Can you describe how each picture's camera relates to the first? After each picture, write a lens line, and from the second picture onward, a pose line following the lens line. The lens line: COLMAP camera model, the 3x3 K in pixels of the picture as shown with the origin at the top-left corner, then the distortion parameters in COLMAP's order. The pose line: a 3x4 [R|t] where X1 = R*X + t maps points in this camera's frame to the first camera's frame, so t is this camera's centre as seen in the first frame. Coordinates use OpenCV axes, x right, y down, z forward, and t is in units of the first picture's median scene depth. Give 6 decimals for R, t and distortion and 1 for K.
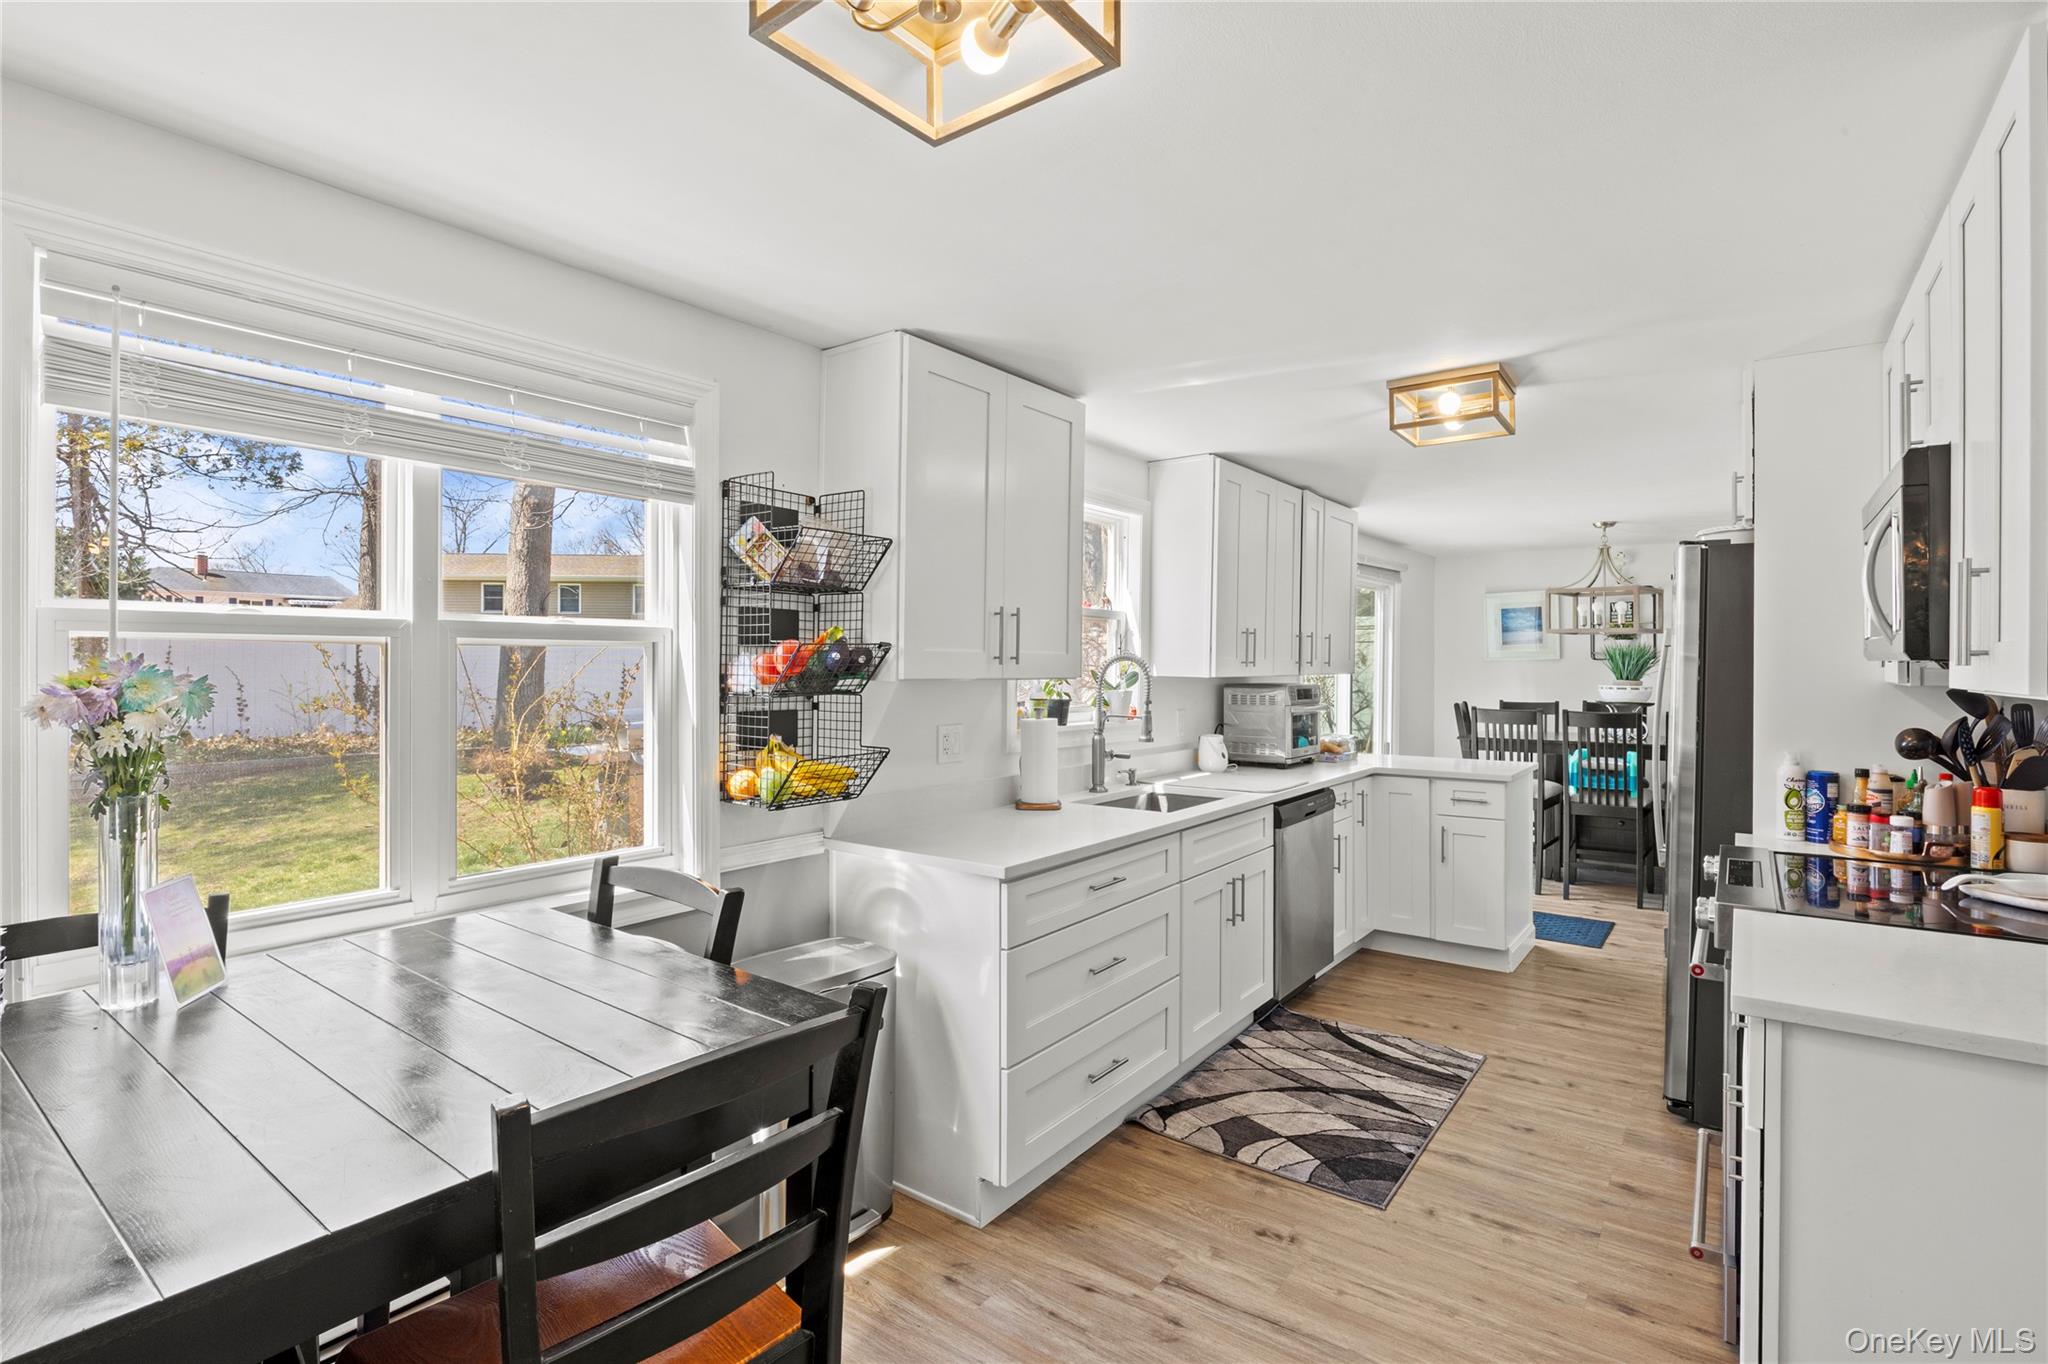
lens RADIAL K [[968.0, 0, 1029.1], [0, 968.0, 668.0], [0, 0, 1]] dist [-0.010490, 0.000310]
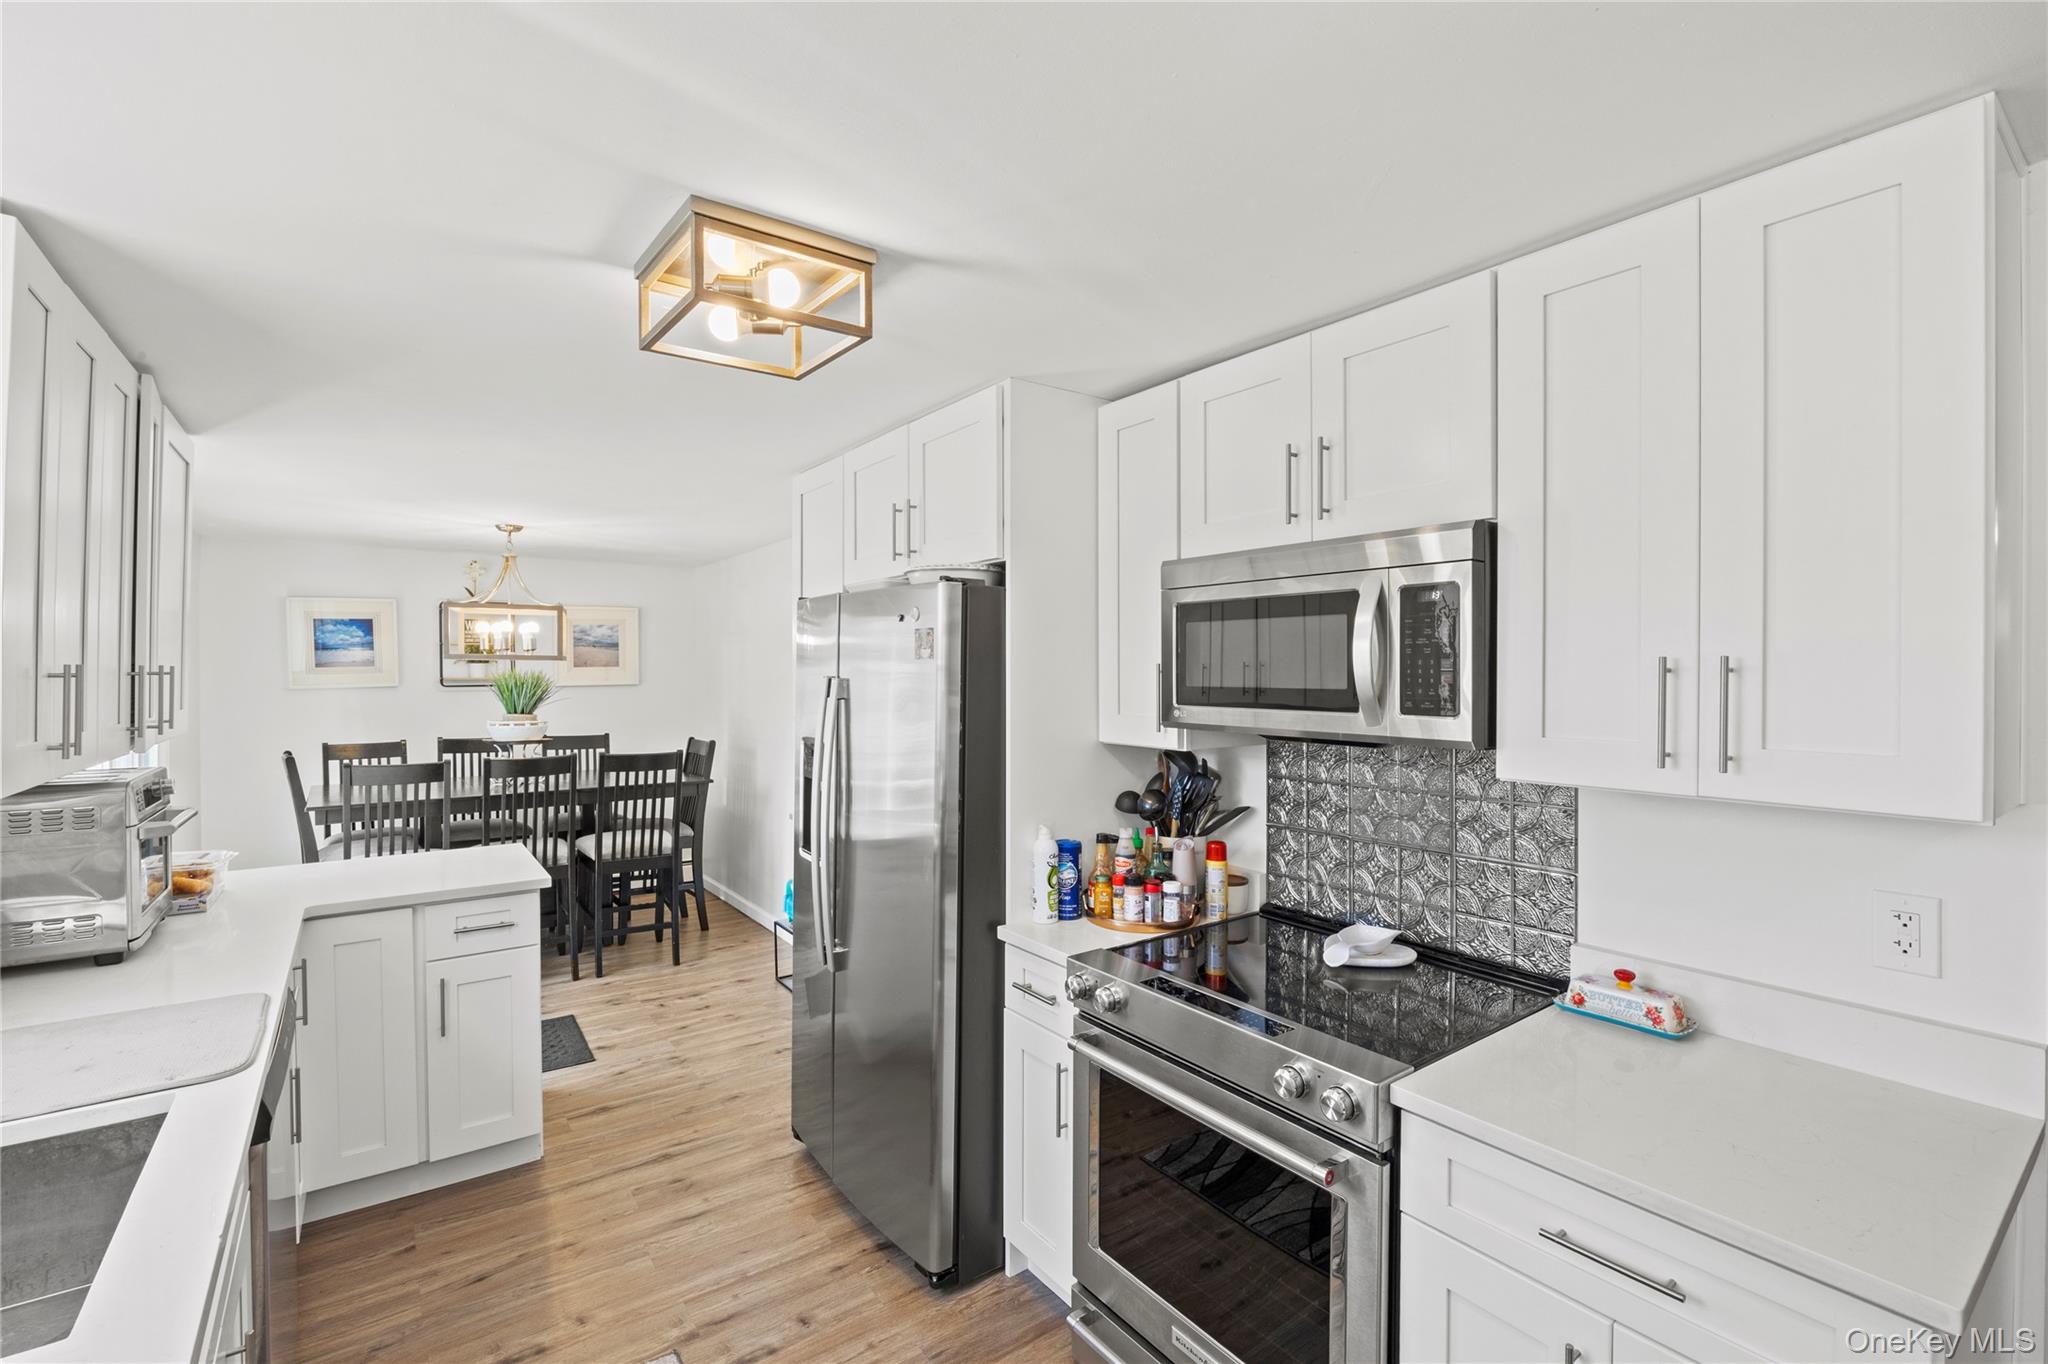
lens RADIAL K [[912.1, 0, 1020.2], [0, 912.1, 677.4], [0, 0, 1]] dist [-0.017152, 0.002809]
pose [[0.300185, -0.009166, 0.953837, -0.020069], [0.003480, 0.999958, 0.008514, -0.042456], [-0.953875, 0.000764, 0.300204, 0.564274]]
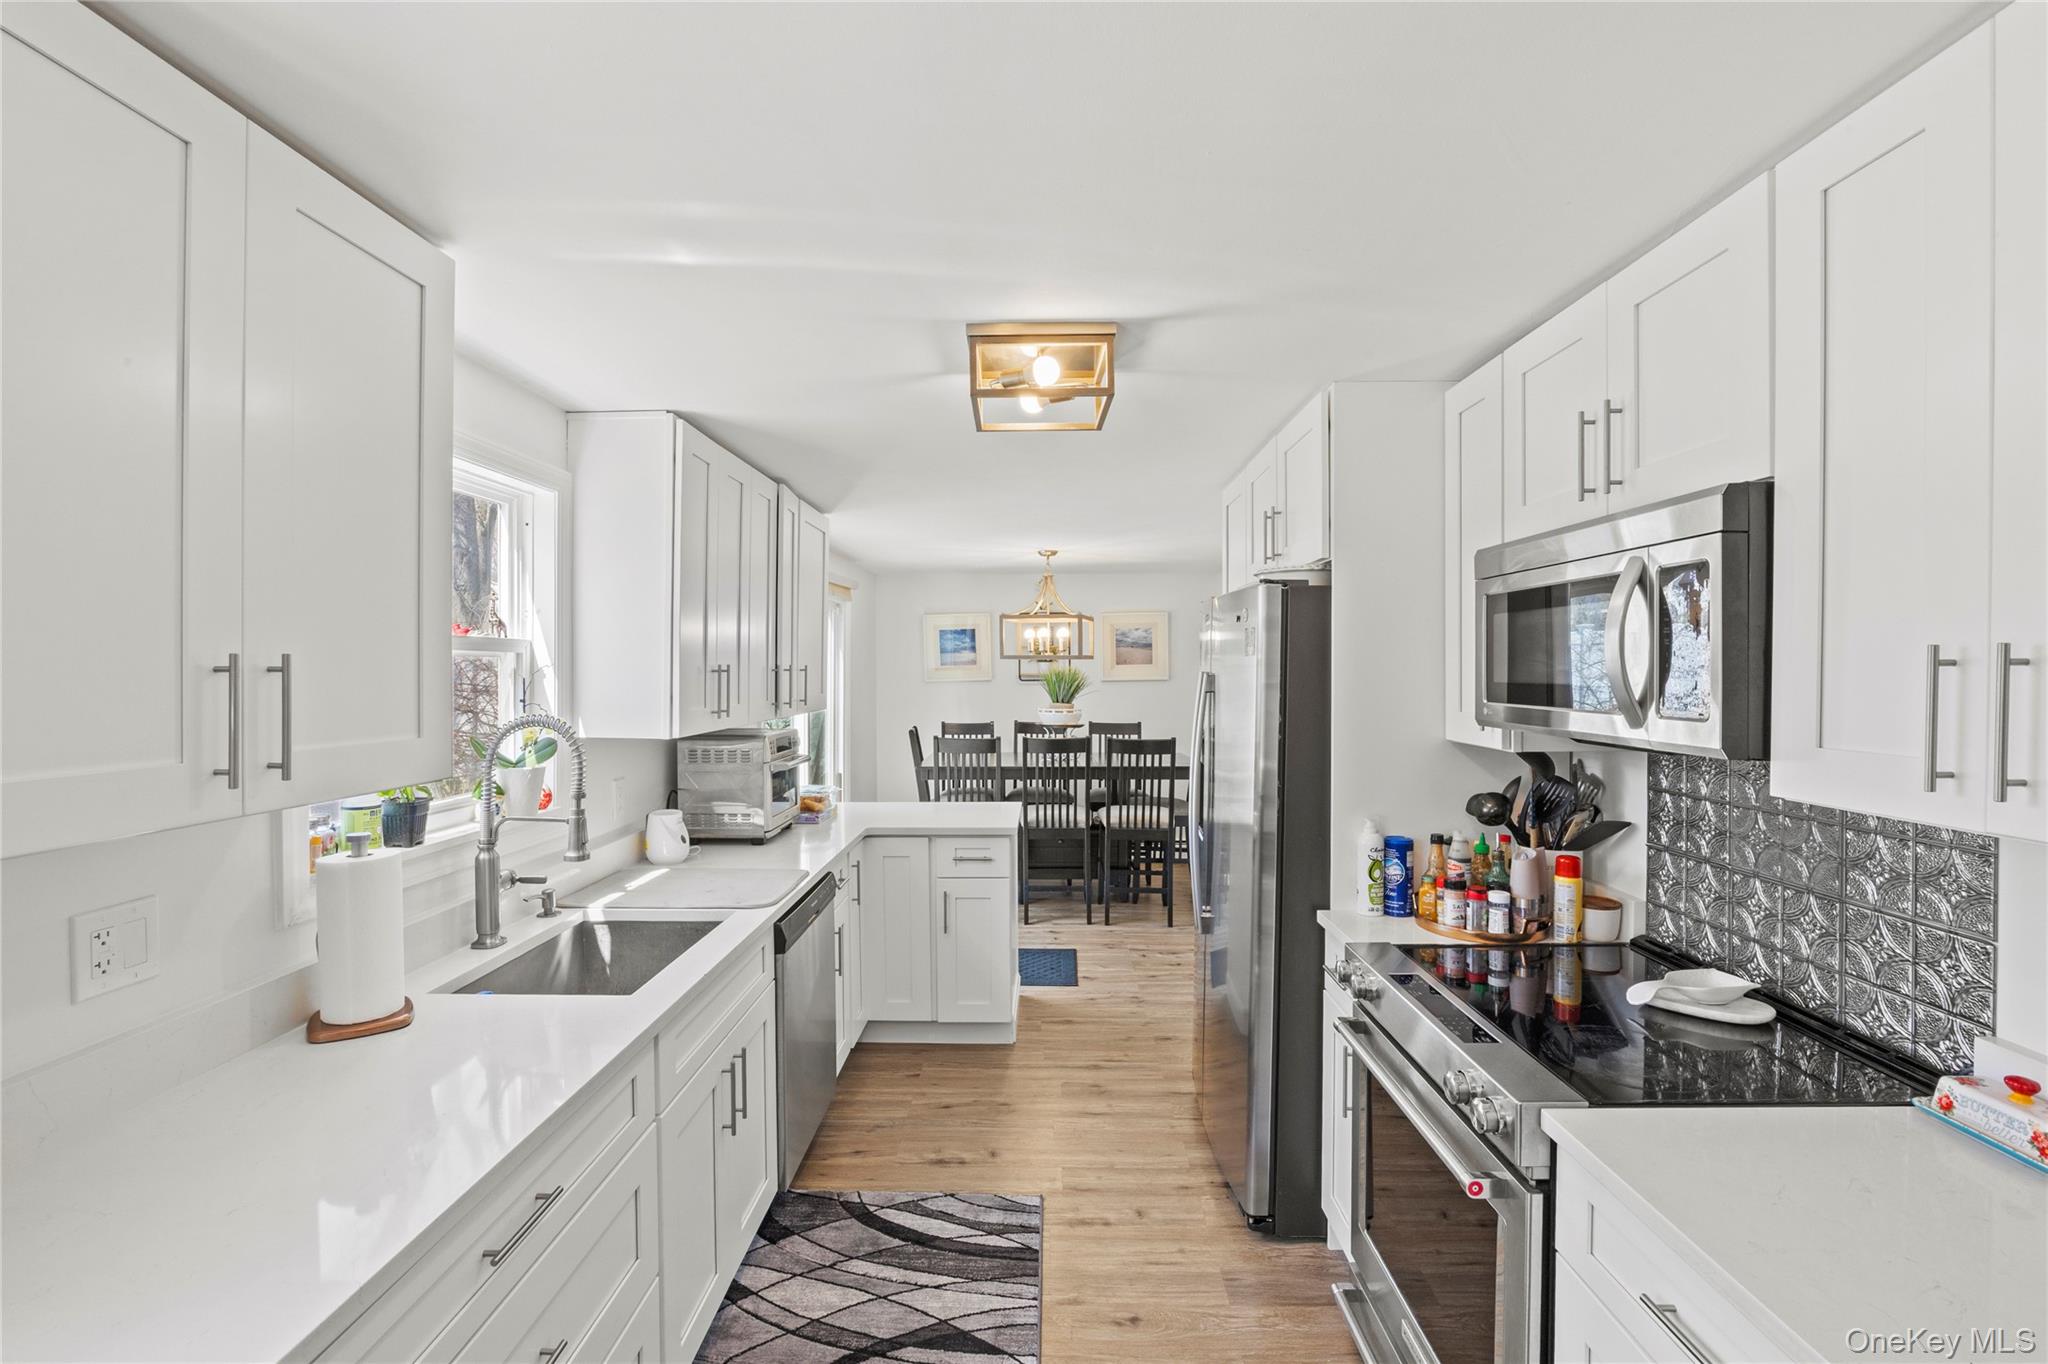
lens RADIAL K [[912.1, 0, 1018.6], [0, 912.1, 685.3], [0, 0, 1]] dist [-0.017152, 0.002809]
pose [[0.818179, -0.015758, 0.574748, 0.020529], [0.007085, 0.999825, 0.017326, -0.041087], [-0.574920, -0.010104, 0.818147, 0.360091]]
